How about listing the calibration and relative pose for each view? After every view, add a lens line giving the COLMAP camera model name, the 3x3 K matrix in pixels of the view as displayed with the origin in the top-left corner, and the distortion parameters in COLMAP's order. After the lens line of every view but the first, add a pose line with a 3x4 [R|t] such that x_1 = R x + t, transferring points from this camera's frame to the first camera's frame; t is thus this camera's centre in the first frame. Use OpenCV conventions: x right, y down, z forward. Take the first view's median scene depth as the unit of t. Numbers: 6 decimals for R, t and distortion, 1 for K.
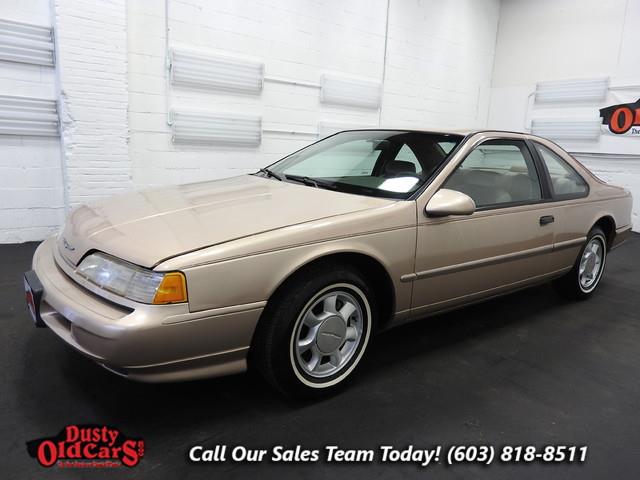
lens RADIAL K [[457.5, 0, 323.5], [0, 457.5, 239.4], [0, 0, 1]] dist [0.010197, -0.004120]
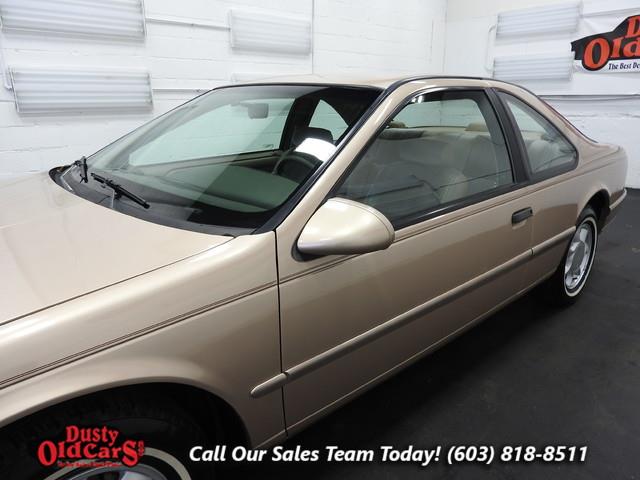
lens RADIAL K [[457.5, 0, 323.5], [0, 457.5, 239.4], [0, 0, 1]] dist [0.010197, -0.004120]
pose [[0.995503, -0.073278, 0.060028, 0.088377], [0.066964, 0.992611, 0.101194, -0.048571], [-0.067000, -0.096719, 0.993054, 0.197042]]
